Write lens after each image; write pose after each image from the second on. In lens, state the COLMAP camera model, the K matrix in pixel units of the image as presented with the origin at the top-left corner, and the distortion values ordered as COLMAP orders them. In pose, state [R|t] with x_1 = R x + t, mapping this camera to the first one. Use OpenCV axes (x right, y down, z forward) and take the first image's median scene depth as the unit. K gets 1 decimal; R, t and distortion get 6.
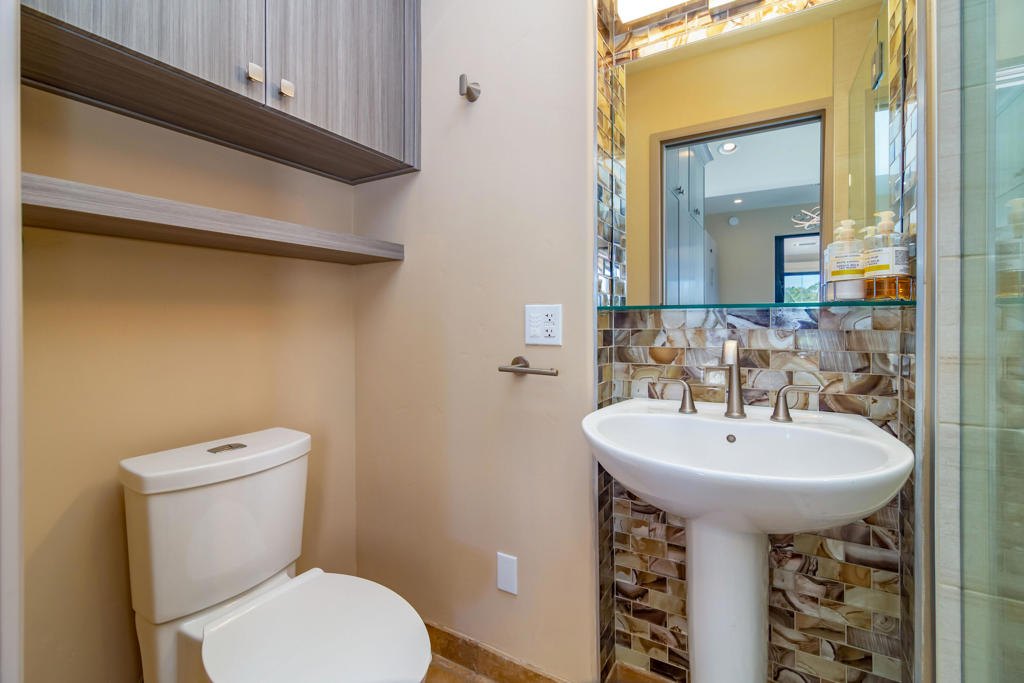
lens RADIAL K [[457.2, 0, 513.1], [0, 457.2, 317.2], [0, 0, 1]] dist [0.040965, -0.017819]
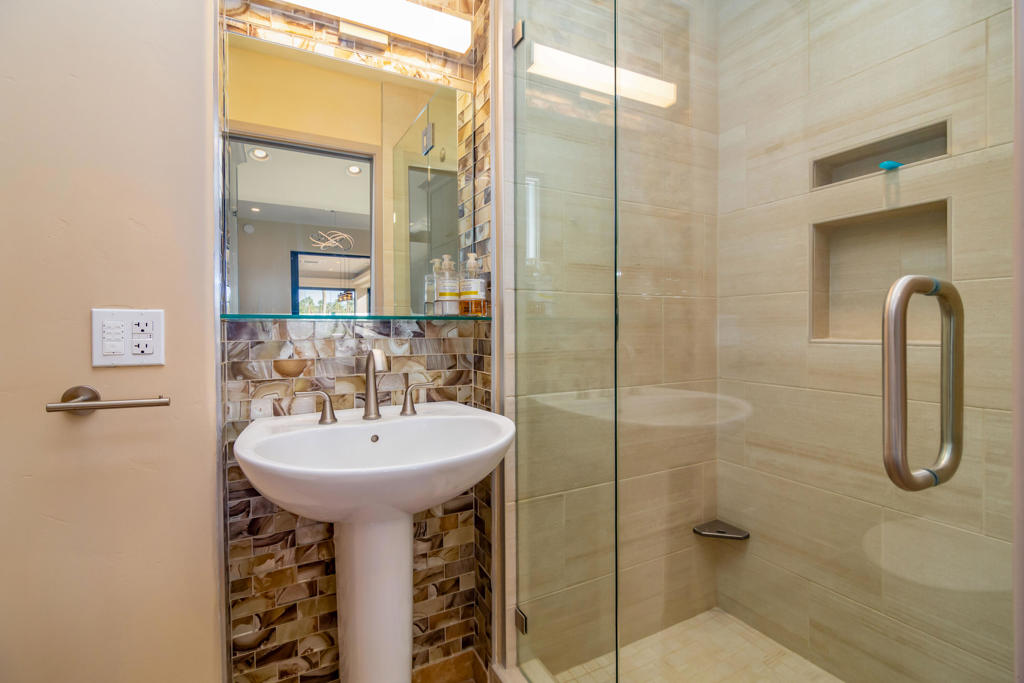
lens RADIAL K [[454.3, 0, 511.8], [0, 454.3, 323.7], [0, 0, 1]] dist [0.039272, -0.017282]
pose [[0.552632, 0.012991, 0.833324, -0.215884], [-0.003980, 0.999908, -0.012949, 0.002811], [-0.833416, 0.003840, 0.552633, 0.110420]]
